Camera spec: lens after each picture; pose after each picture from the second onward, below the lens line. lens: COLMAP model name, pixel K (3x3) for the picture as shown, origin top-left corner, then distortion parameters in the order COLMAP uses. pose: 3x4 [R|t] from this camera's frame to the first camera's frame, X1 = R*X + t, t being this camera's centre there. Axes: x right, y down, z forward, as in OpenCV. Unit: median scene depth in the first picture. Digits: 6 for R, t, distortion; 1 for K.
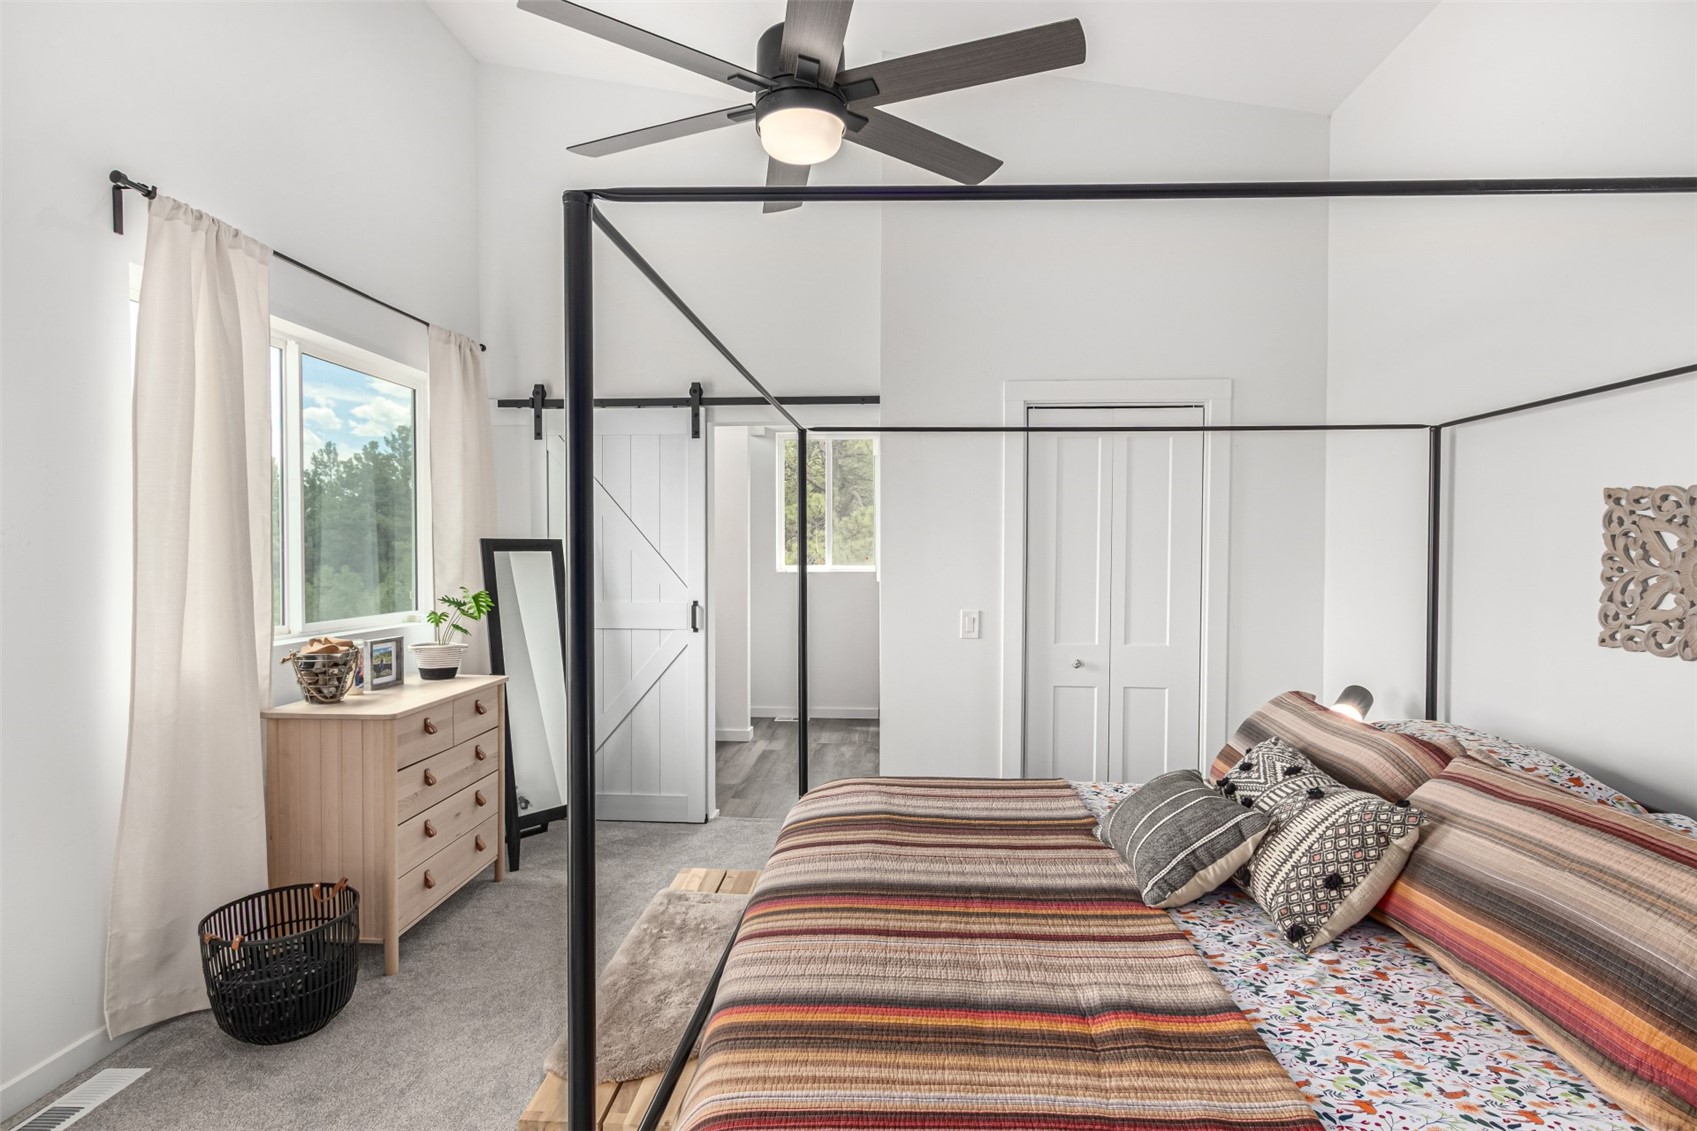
lens RADIAL K [[883.4, 0, 847.8], [0, 883.4, 565.0], [0, 0, 1]] dist [0.002771, 0.000281]
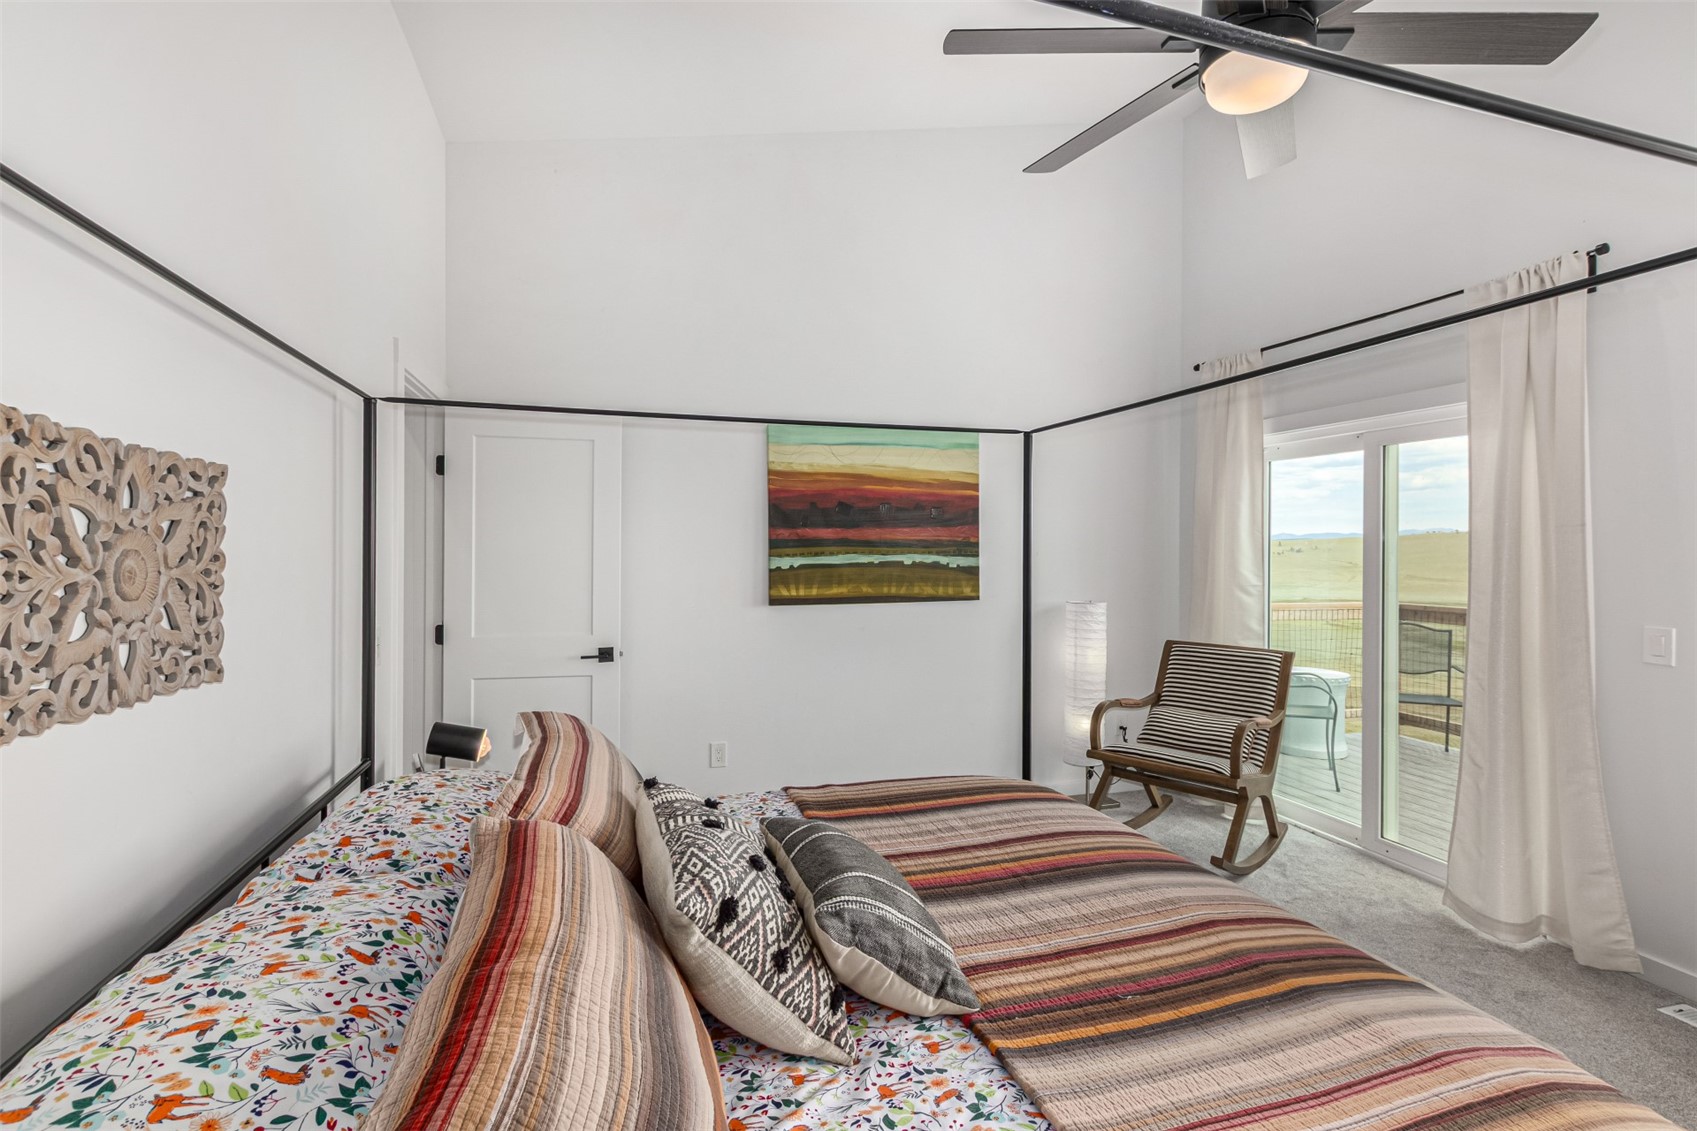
lens RADIAL K [[786.7, 0, 846.5], [0, 786.7, 554.3], [0, 0, 1]] dist [-0.000039, -0.000005]
pose [[-0.930148, -0.001354, -0.367182, 0.714200], [-0.009689, 0.999735, 0.020858, -0.024699], [0.367056, 0.022959, -0.929915, 1.856459]]
